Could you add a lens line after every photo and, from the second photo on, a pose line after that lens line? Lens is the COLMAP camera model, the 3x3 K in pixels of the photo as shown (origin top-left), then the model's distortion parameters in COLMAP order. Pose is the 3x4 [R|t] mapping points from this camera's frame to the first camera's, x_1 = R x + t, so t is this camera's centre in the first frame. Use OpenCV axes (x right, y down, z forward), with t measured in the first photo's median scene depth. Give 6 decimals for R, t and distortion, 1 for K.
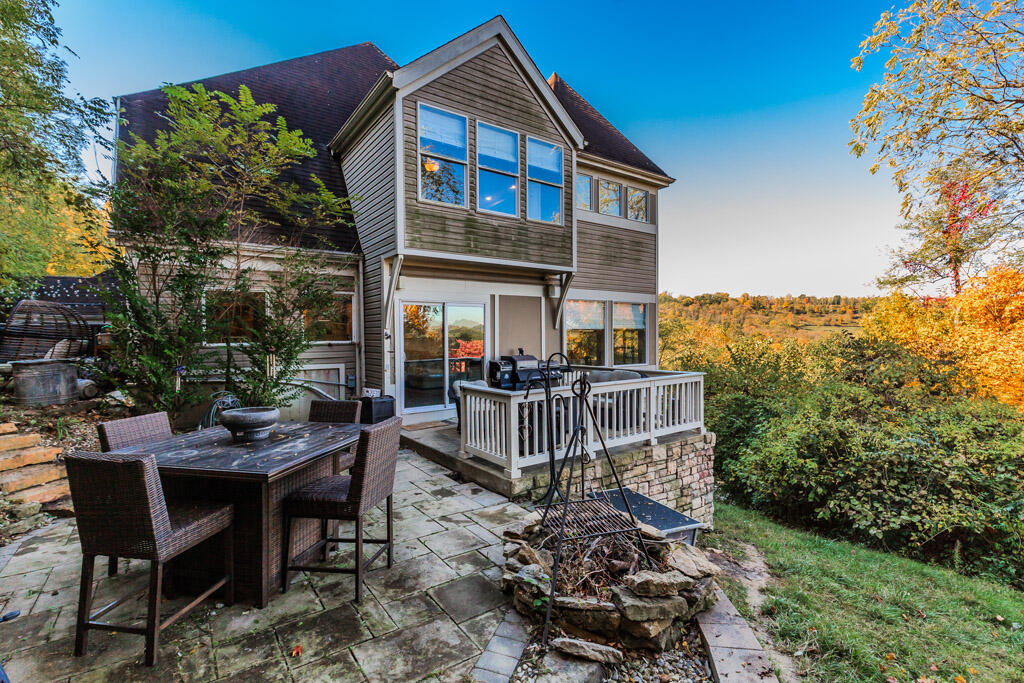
lens RADIAL K [[460.2, 0, 512.0], [0, 460.2, 341.5], [0, 0, 1]] dist [0.000545, 0.000084]
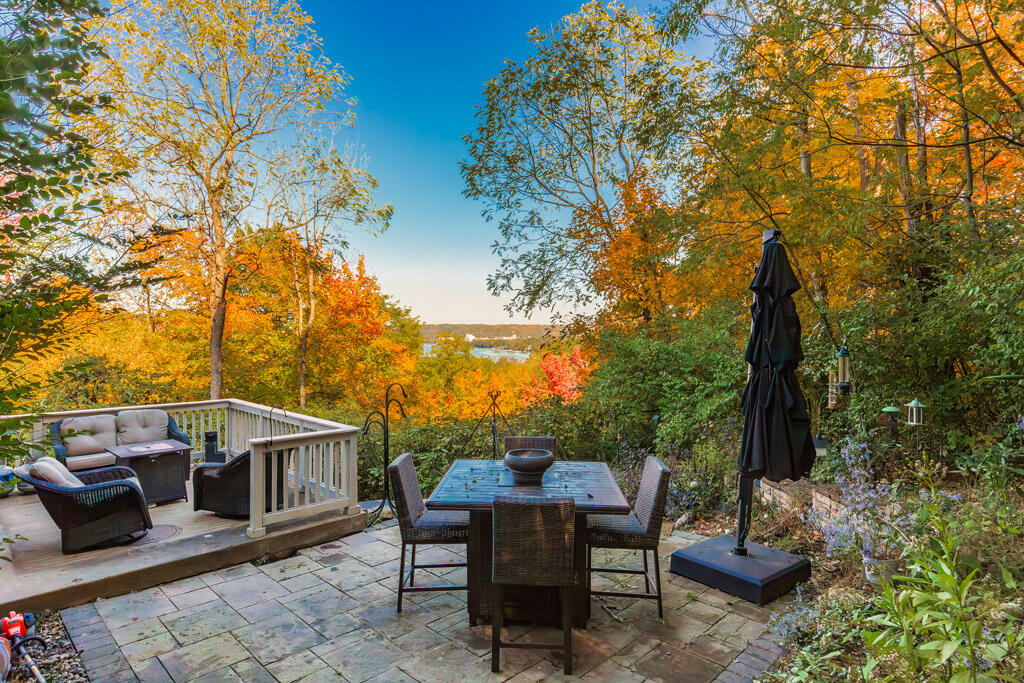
lens RADIAL K [[602.8, 0, 512.0], [0, 602.8, 341.5], [0, 0, 1]] dist [-0.002057, -0.000160]
pose [[-0.162353, -0.013071, 0.986646, -1.296058], [0.008562, 0.999856, 0.014655, -0.085398], [-0.986696, 0.010827, -0.162217, 0.850818]]
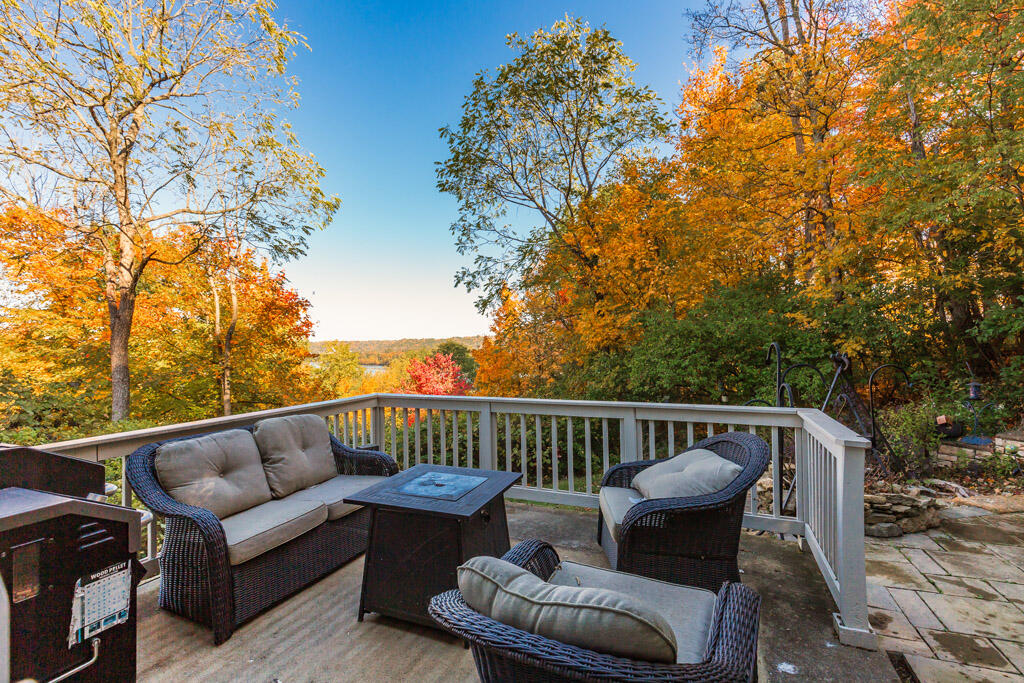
lens RADIAL K [[475.0, 0, 512.0], [0, 475.0, 341.5], [0, 0, 1]] dist [0.001128, 0.000259]
pose [[-0.518416, 0.020653, 0.854879, -0.323325], [0.031617, 0.999488, -0.004973, 0.017279], [-0.854544, 0.024451, -0.518803, 1.618391]]
